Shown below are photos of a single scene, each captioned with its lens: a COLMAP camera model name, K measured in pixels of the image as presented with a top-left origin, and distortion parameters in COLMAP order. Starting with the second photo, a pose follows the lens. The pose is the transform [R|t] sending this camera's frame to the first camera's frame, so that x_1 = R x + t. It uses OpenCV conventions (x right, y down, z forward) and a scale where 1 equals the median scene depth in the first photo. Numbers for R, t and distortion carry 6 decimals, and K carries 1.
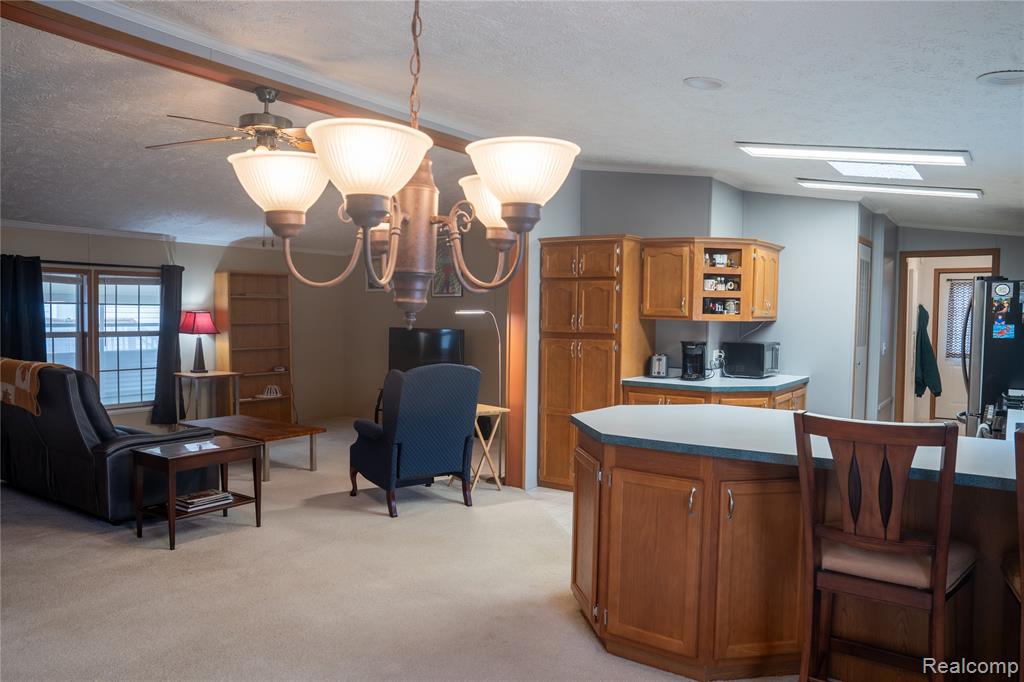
lens RADIAL K [[747.4, 0, 512.0], [0, 747.4, 341.0], [0, 0, 1]] dist [-0.094565, 0.090739]
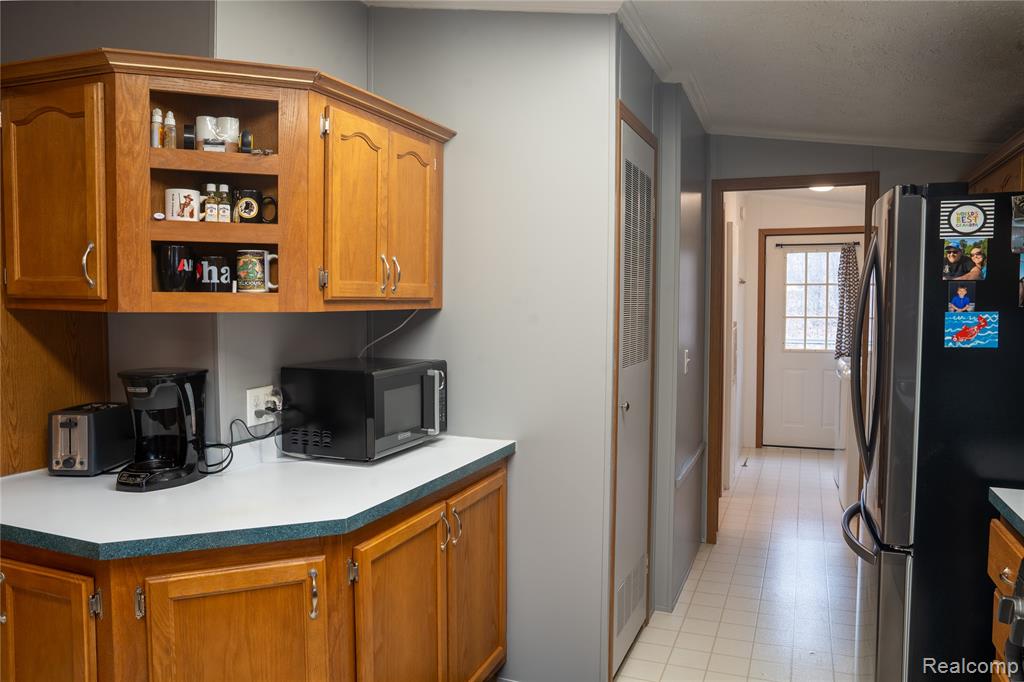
lens RADIAL K [[747.4, 0, 512.0], [0, 747.4, 341.0], [0, 0, 1]] dist [-0.094565, 0.090739]
pose [[0.975193, -0.021228, 0.220335, 0.318038], [0.017994, 0.999699, 0.016672, -0.015853], [-0.220622, -0.012294, 0.975282, 0.603584]]
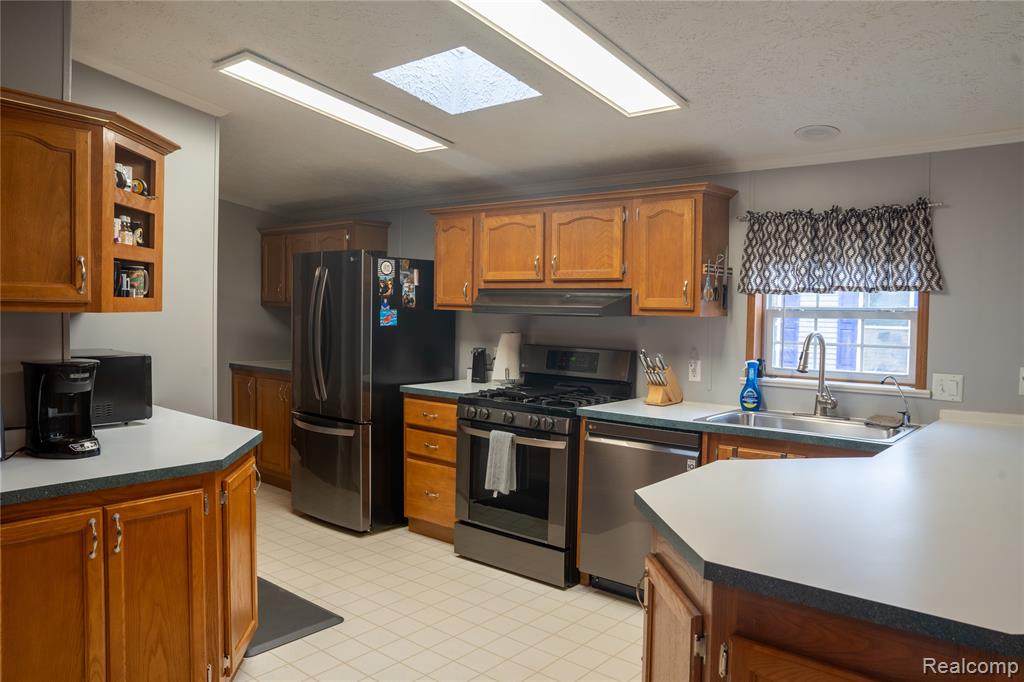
lens RADIAL K [[725.4, 0, 527.5], [0, 725.4, 341.0], [0, 0, 1]] dist [-0.071222, 0.003639]
pose [[0.080612, -0.060097, 0.994932, -0.125080], [0.020347, 0.998072, 0.058638, -0.028096], [-0.996538, 0.015517, 0.081679, 0.679881]]
